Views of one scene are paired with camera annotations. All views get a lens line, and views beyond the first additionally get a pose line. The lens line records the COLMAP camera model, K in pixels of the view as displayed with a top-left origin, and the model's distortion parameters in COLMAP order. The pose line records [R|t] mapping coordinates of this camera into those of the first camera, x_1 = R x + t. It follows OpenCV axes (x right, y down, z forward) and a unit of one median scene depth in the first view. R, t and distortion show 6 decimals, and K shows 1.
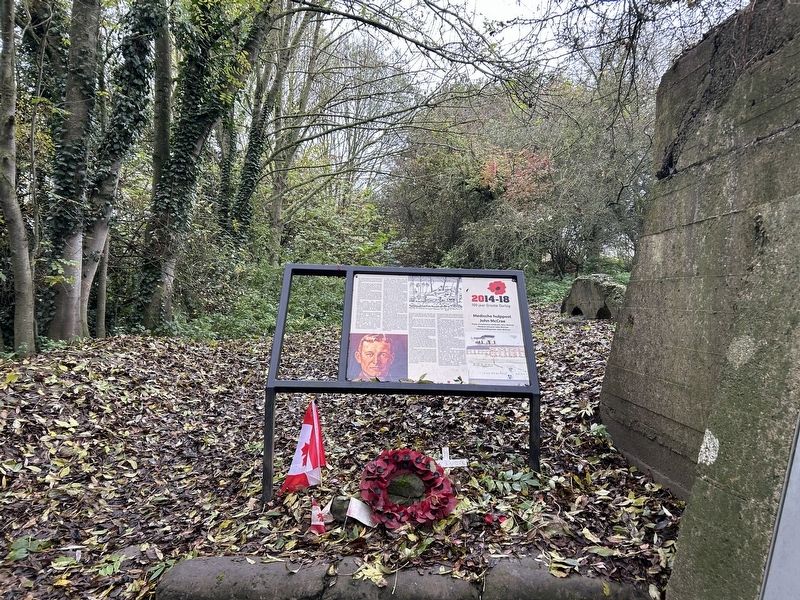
lens RADIAL K [[603.1, 0, 403.2], [0, 603.1, 295.1], [0, 0, 1]] dist [0.053625, -0.055151]
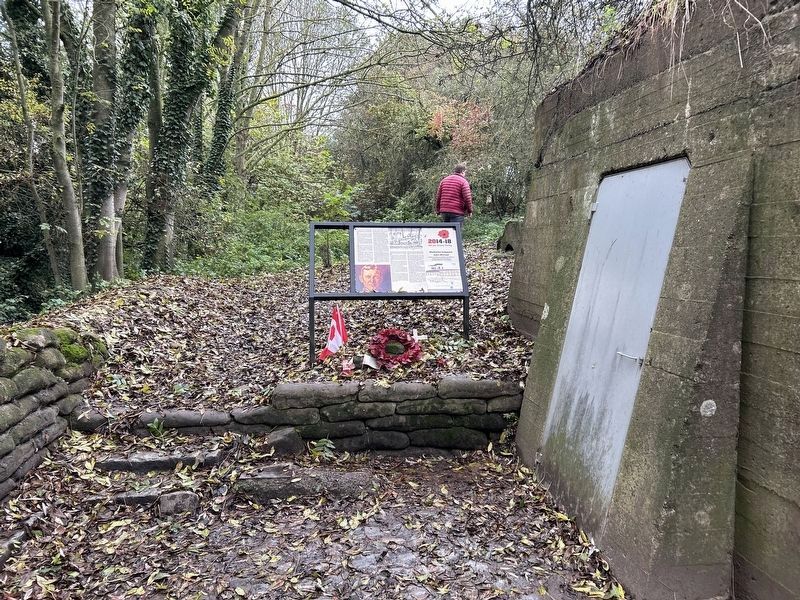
lens RADIAL K [[603.1, 0, 404.2], [0, 603.1, 299.6], [0, 0, 1]] dist [0.053625, -0.055151]
pose [[0.996020, -0.033948, 0.082409, -0.082328], [0.025103, 0.994041, 0.106079, -0.010913], [-0.085519, -0.103589, 0.990937, -0.569913]]
